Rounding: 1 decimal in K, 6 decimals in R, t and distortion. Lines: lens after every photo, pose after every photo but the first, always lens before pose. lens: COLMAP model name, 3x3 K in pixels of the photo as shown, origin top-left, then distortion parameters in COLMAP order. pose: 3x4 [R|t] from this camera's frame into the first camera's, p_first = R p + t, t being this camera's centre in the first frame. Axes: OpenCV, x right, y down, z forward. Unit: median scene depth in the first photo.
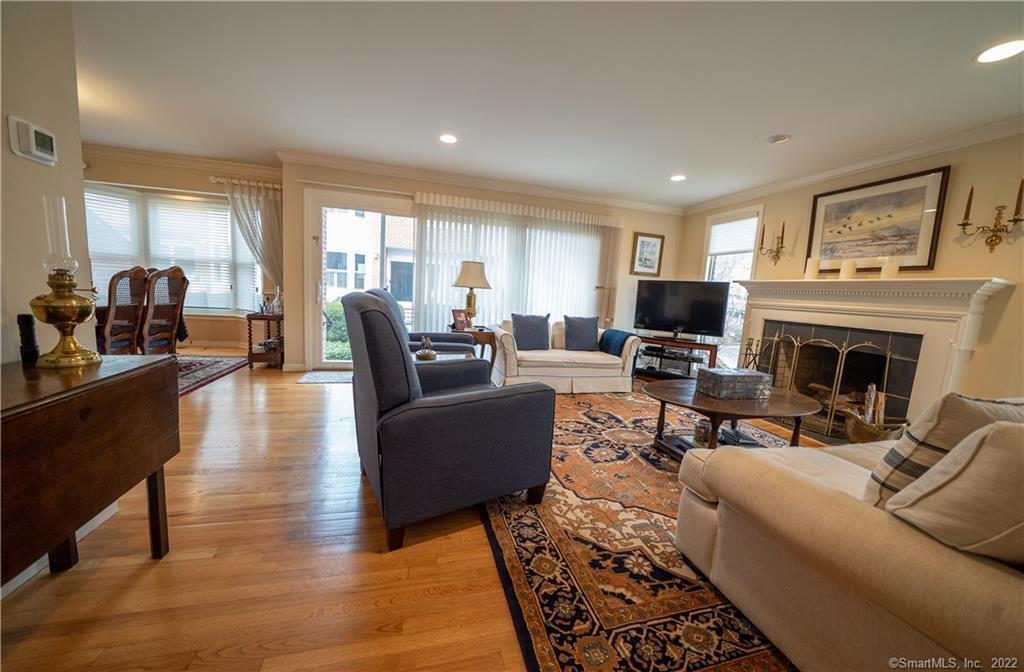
lens RADIAL K [[360.7, 0, 513.4], [0, 360.7, 335.8], [0, 0, 1]] dist [-0.017904, 0.000834]
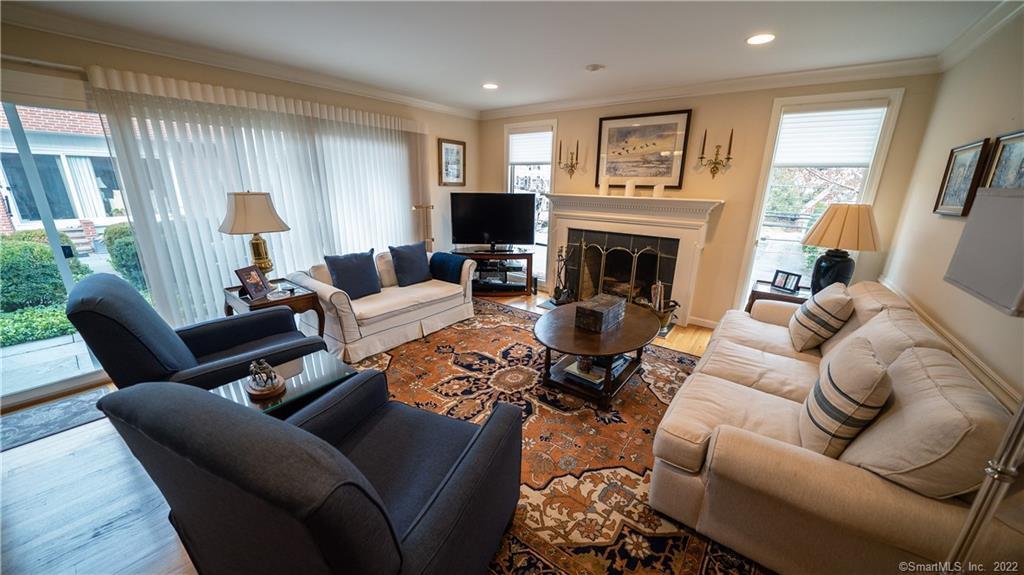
lens RADIAL K [[354.3, 0, 510.2], [0, 354.3, 288.5], [0, 0, 1]] dist [-0.016002, -0.000211]
pose [[0.800087, -0.212564, 0.560961, -0.145140], [0.103837, 0.970074, 0.219488, -0.140947], [-0.590829, -0.117361, 0.798215, 0.194454]]
